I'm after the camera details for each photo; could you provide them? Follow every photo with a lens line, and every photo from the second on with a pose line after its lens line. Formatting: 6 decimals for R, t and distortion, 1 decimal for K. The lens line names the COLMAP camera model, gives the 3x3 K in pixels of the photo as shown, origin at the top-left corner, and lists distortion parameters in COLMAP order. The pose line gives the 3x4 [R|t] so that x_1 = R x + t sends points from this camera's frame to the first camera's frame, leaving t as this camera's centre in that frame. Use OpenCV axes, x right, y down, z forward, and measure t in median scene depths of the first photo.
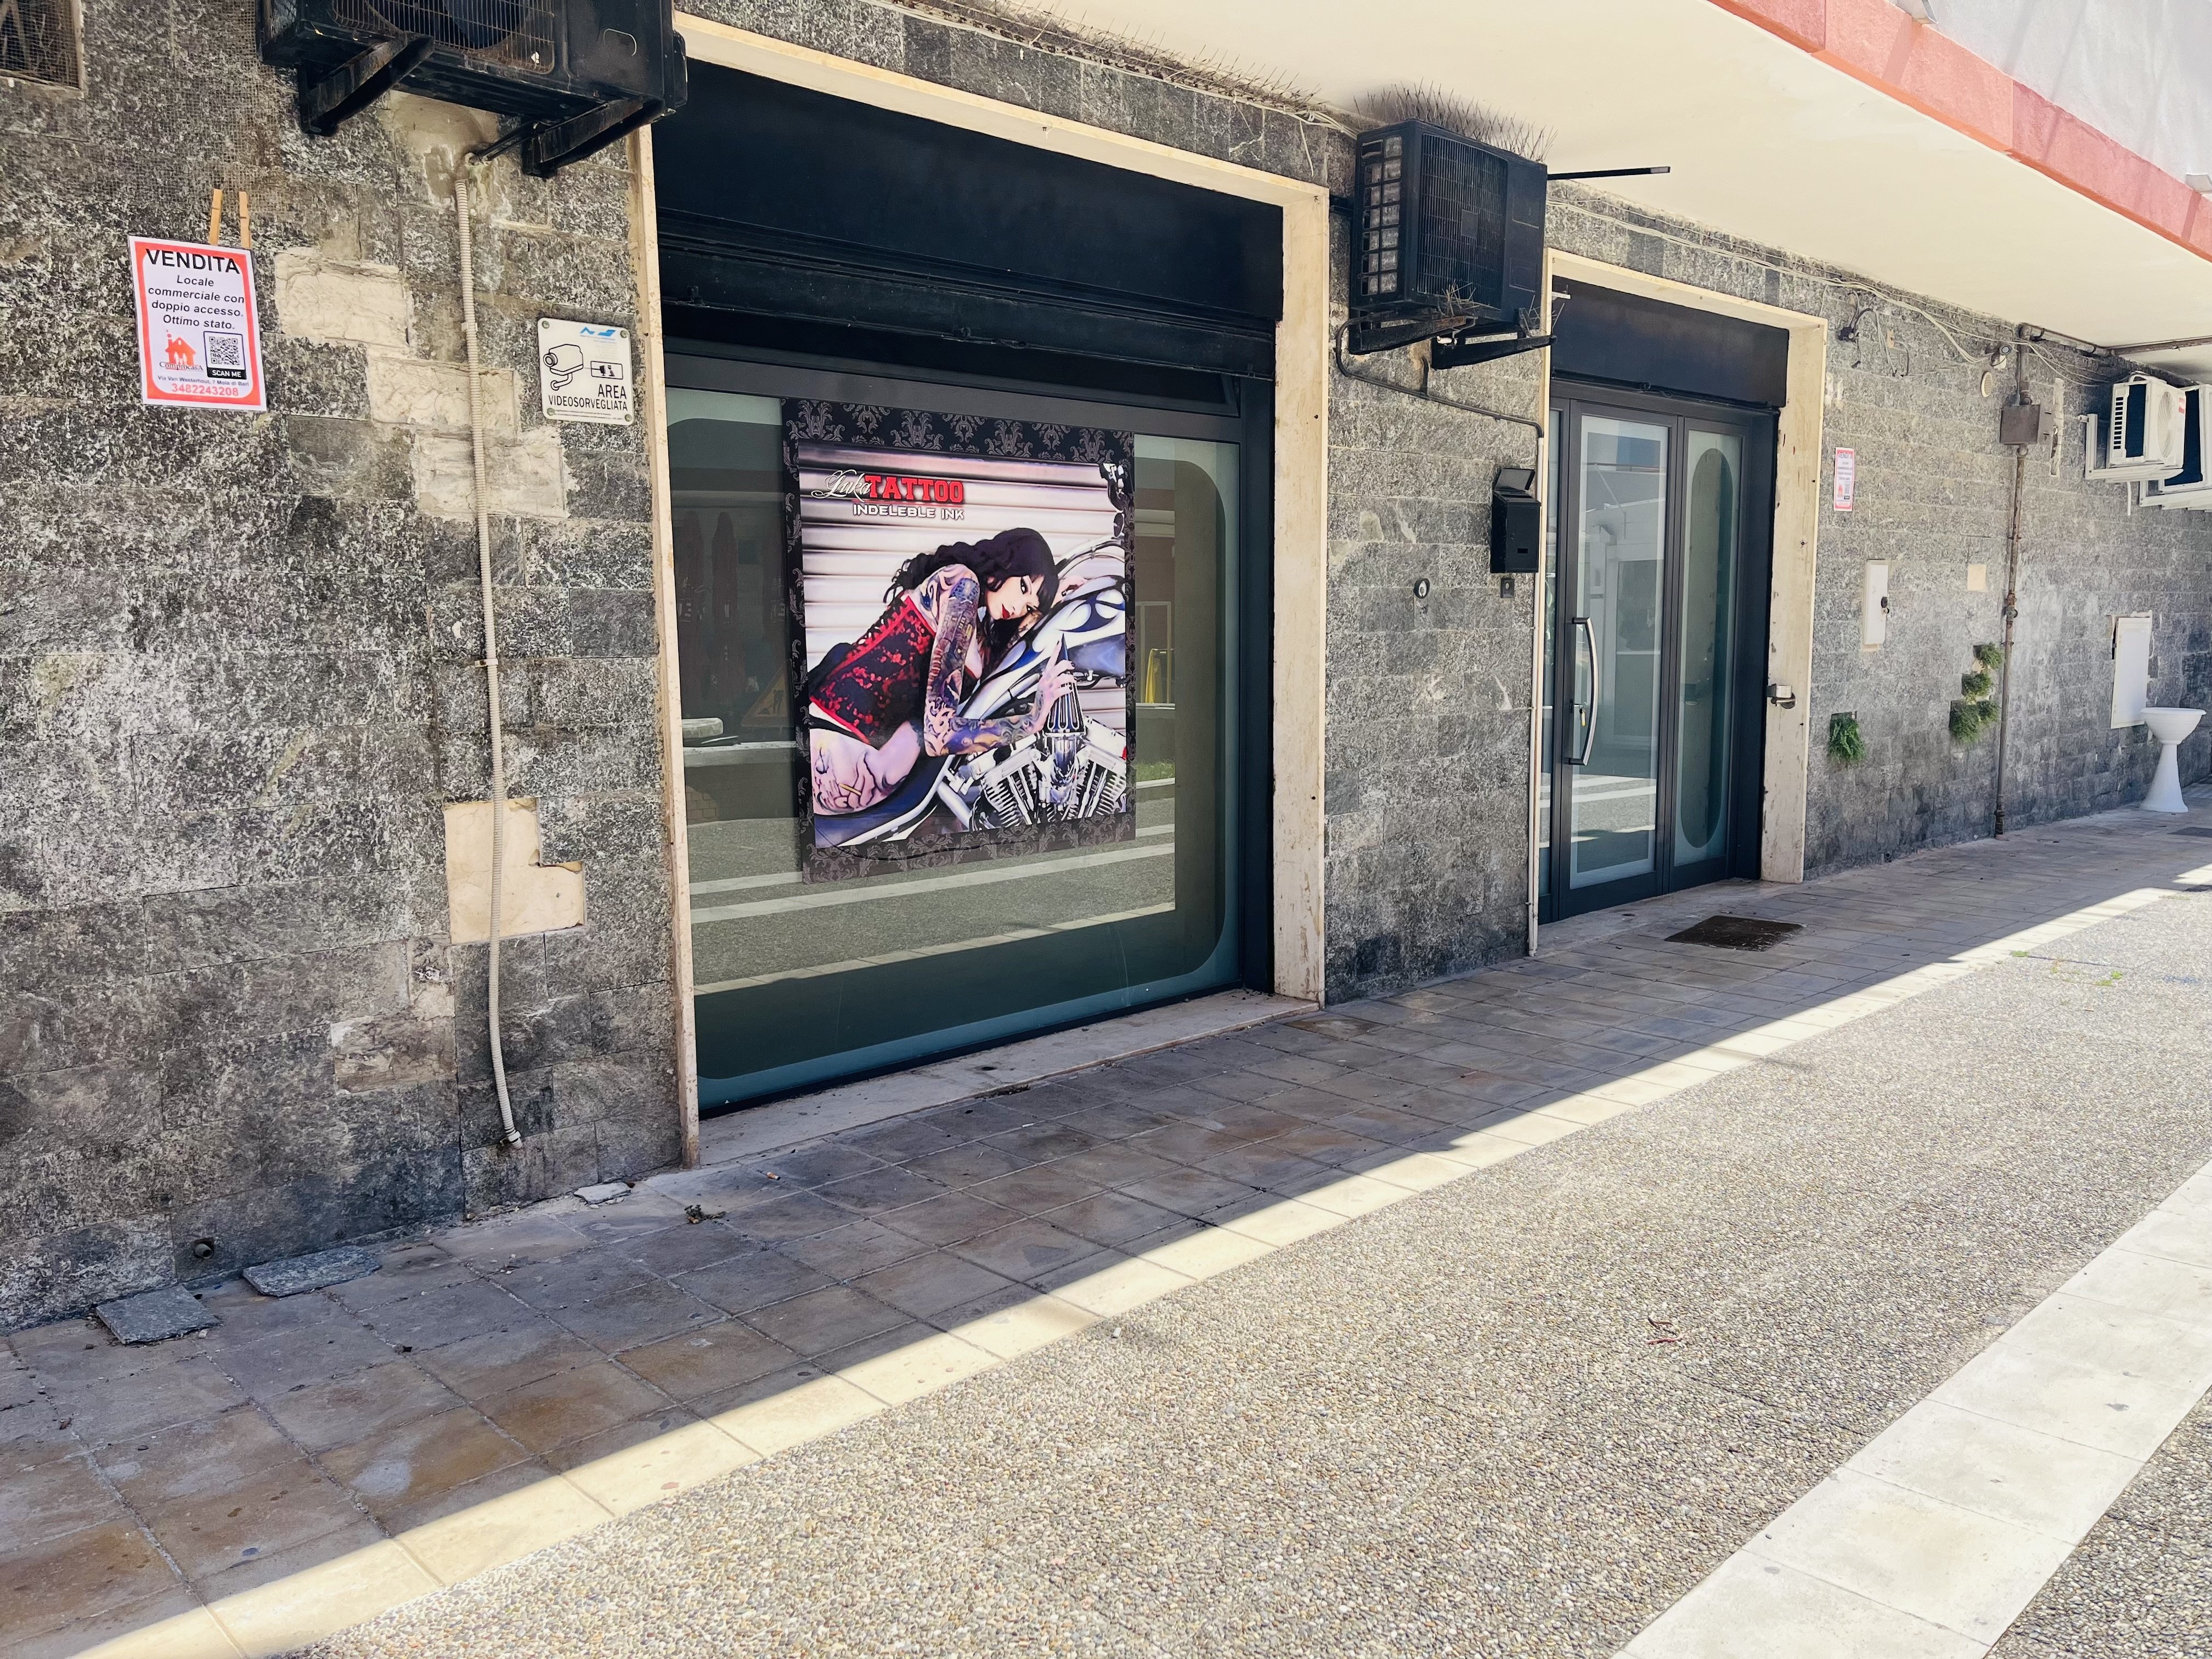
lens RADIAL K [[1687.6, 0, 1109.5], [0, 1687.6, 832.7], [0, 0, 1]] dist [0.075020, -0.093736]
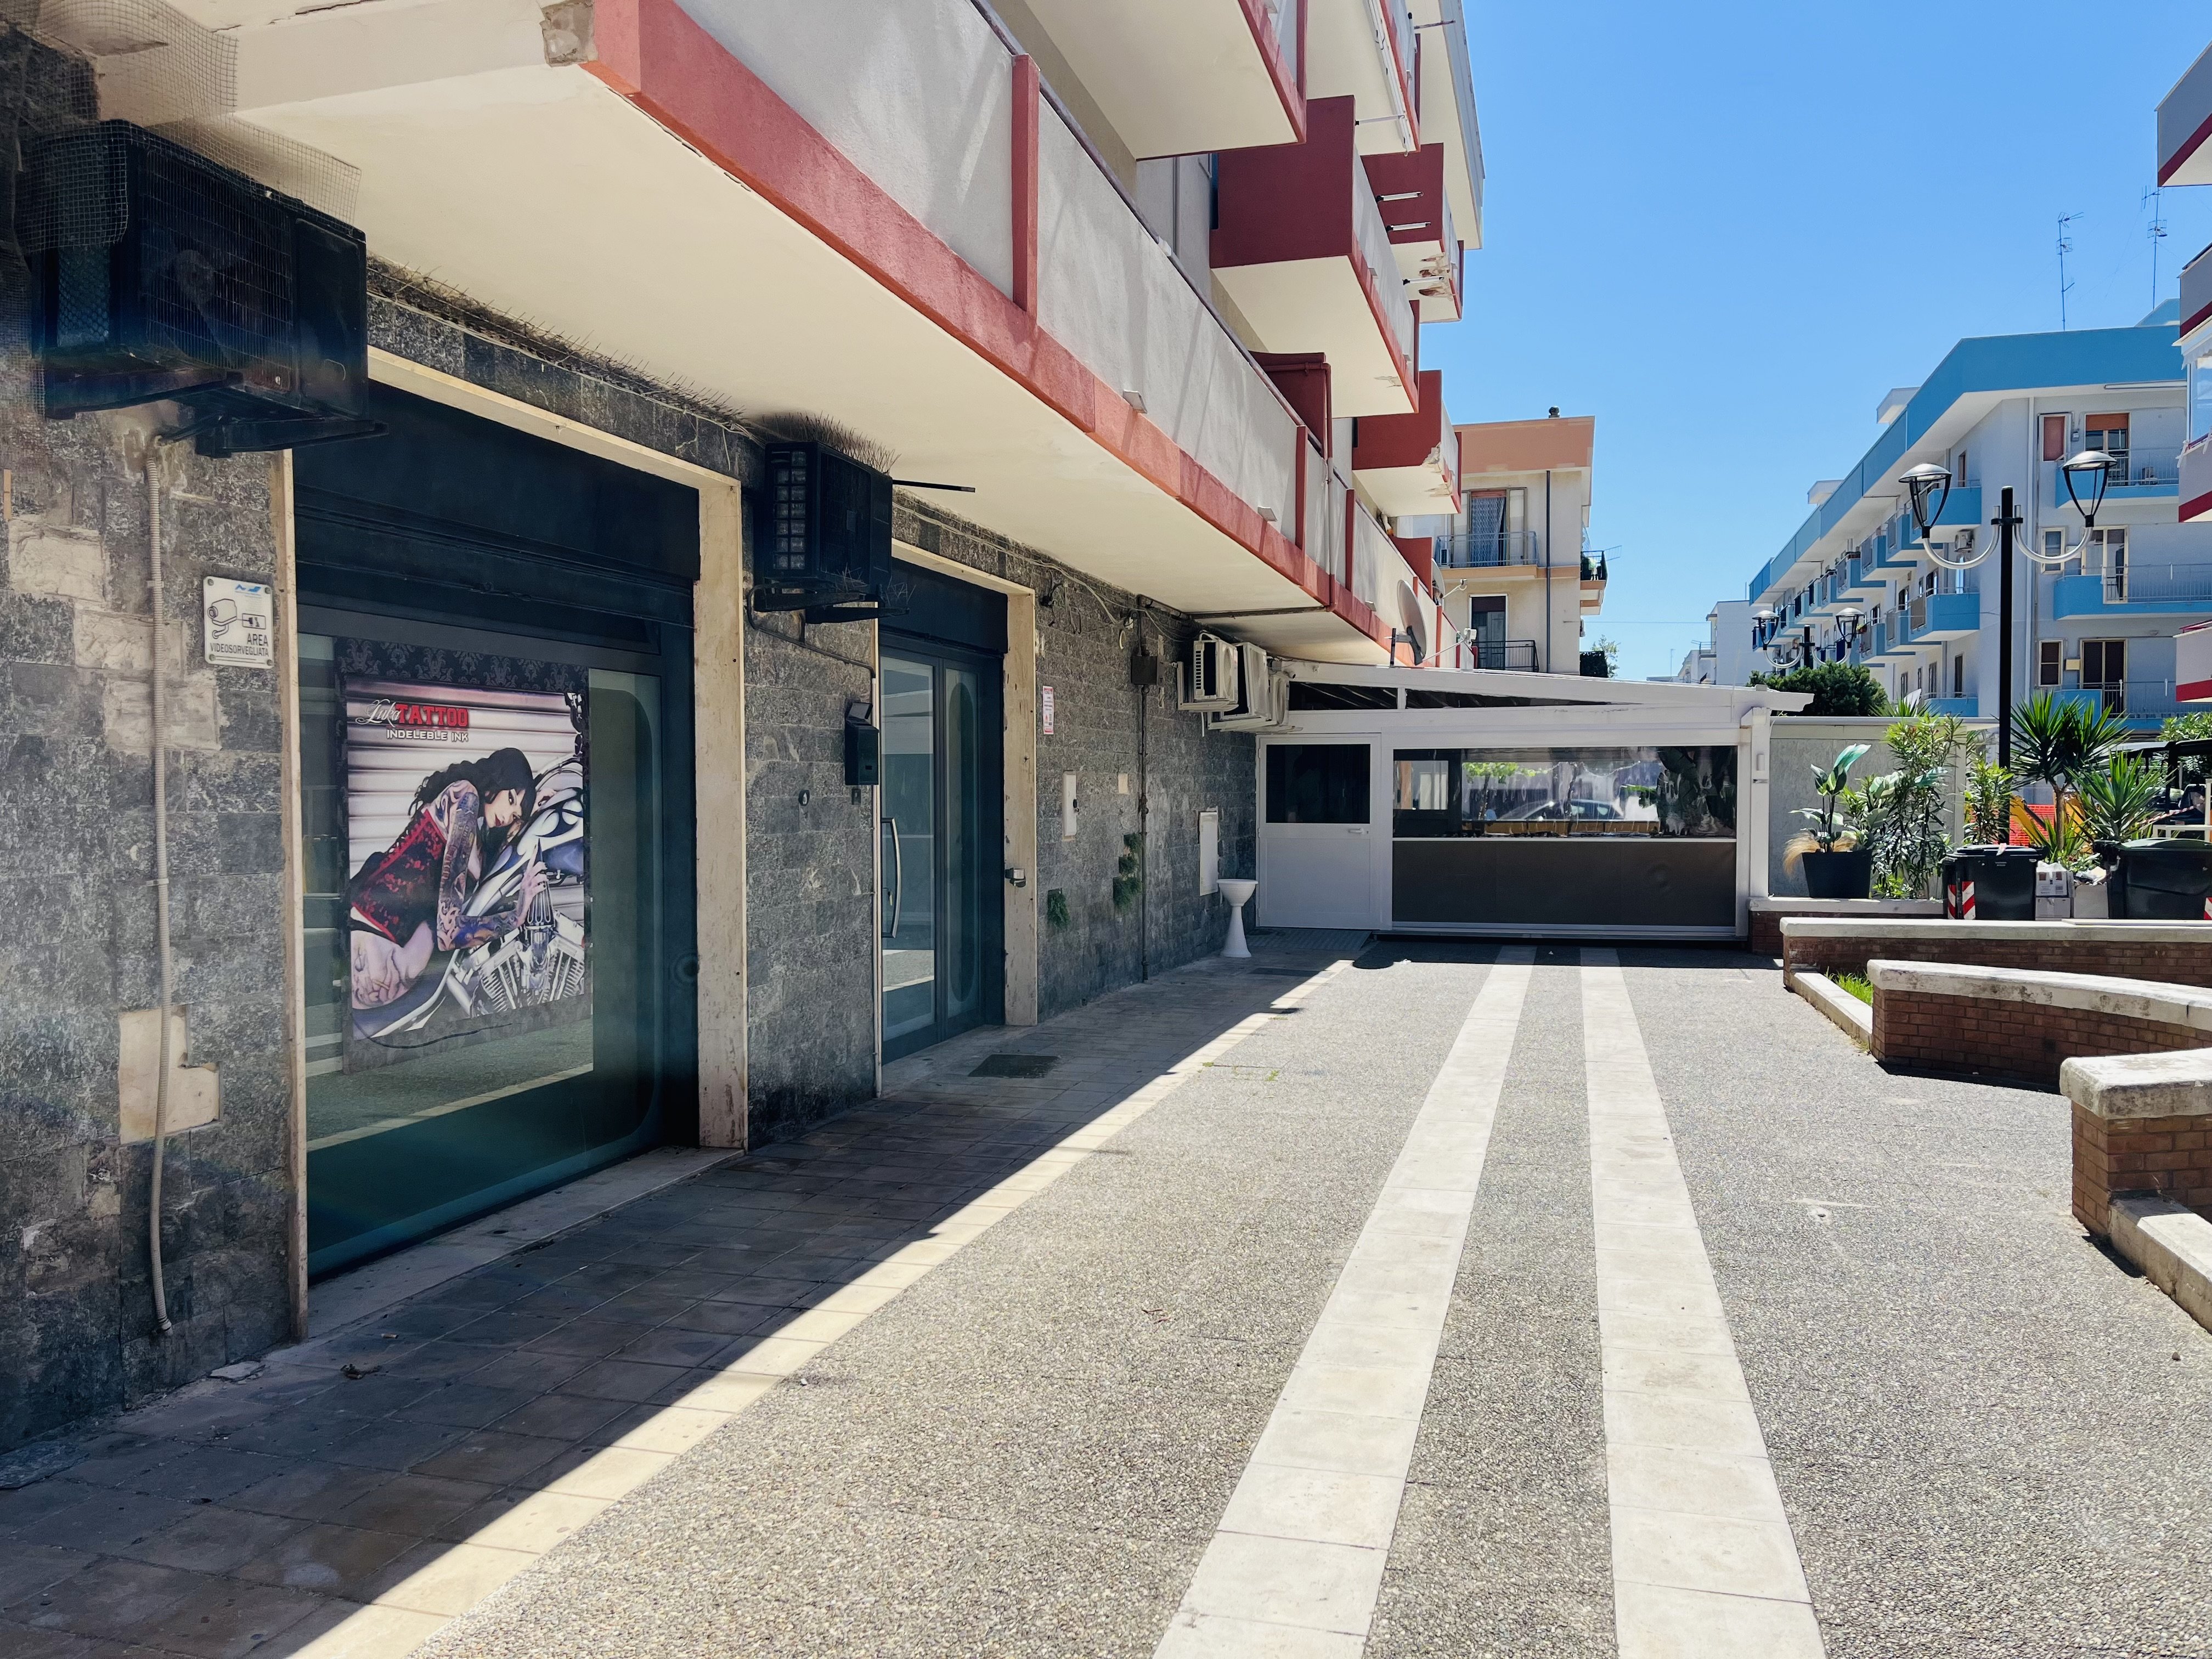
lens RADIAL K [[1687.6, 0, 1125.2], [0, 1687.6, 830.6], [0, 0, 1]] dist [0.075020, -0.093736]
pose [[0.860279, -0.003718, 0.509810, -0.291703], [0.056237, 0.994563, -0.087645, -0.000966], [-0.506712, 0.104069, 0.855811, -0.194181]]
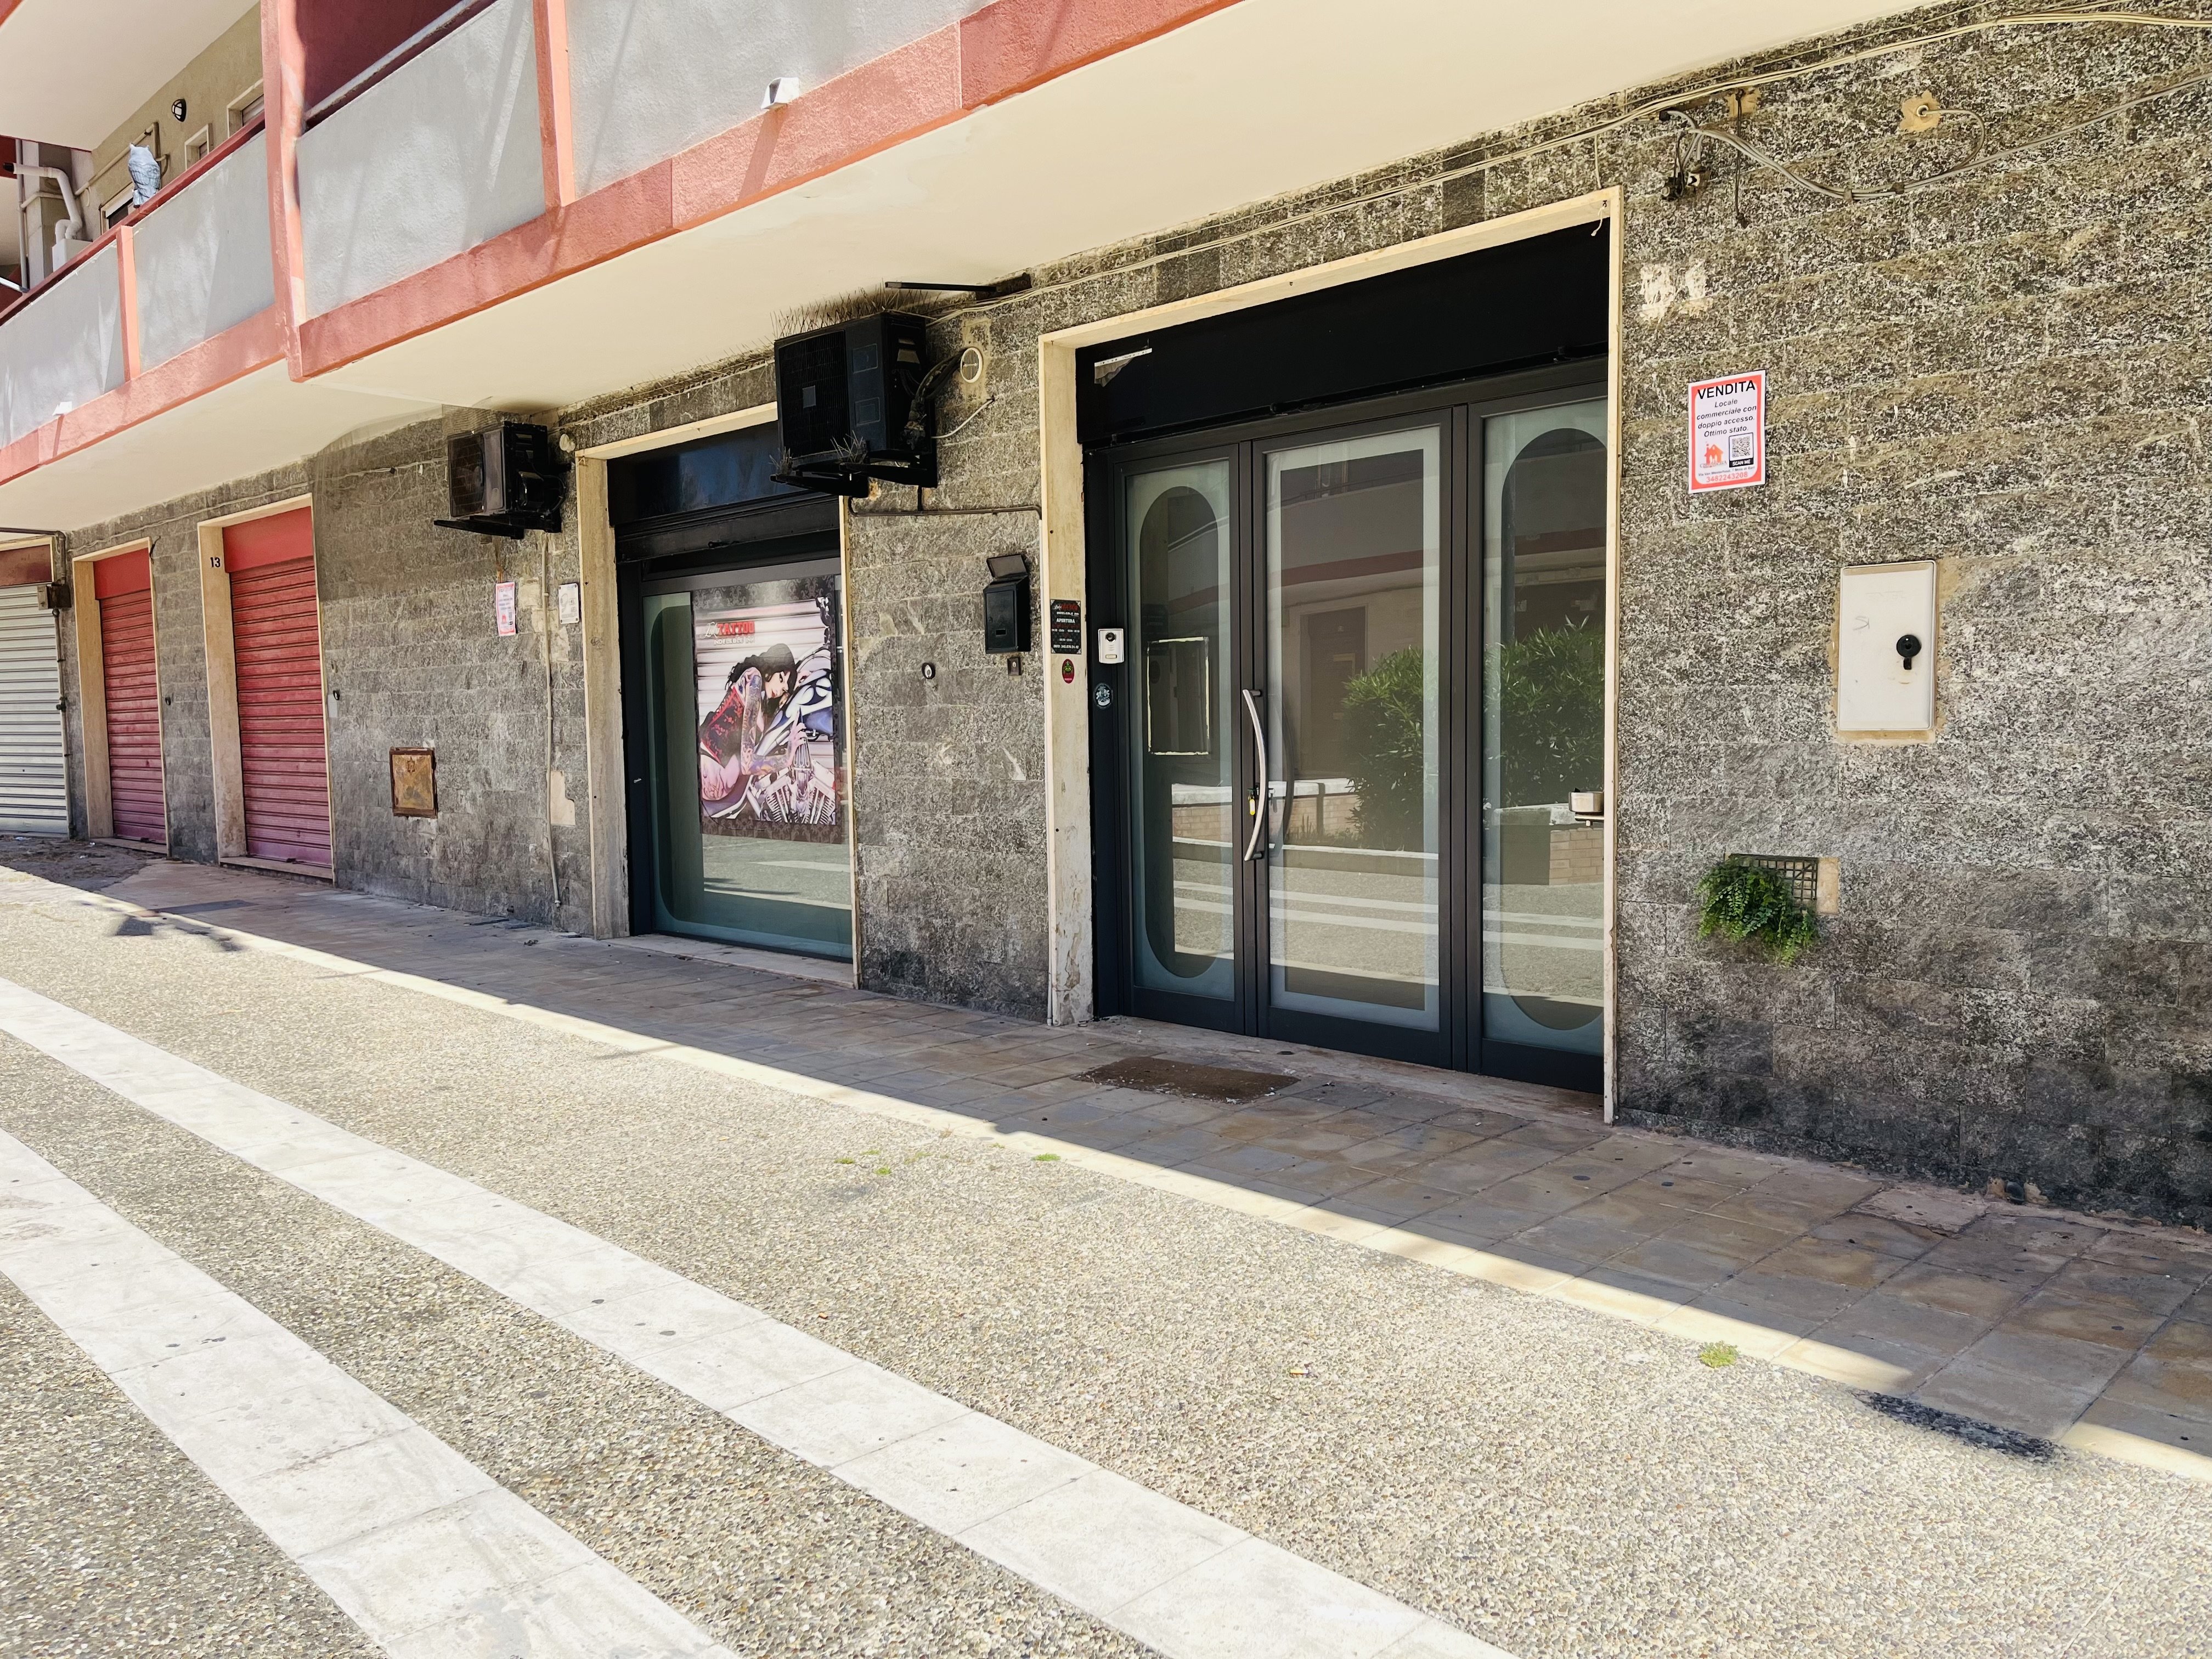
lens RADIAL K [[1687.6, 0, 1093.2], [0, 1687.6, 824.7], [0, 0, 1]] dist [0.075020, -0.093736]
pose [[-0.003779, 0.082416, -0.996591, 1.694859], [-0.103219, 0.991243, 0.082365, -0.179631], [0.994651, 0.103179, 0.004761, 1.373391]]
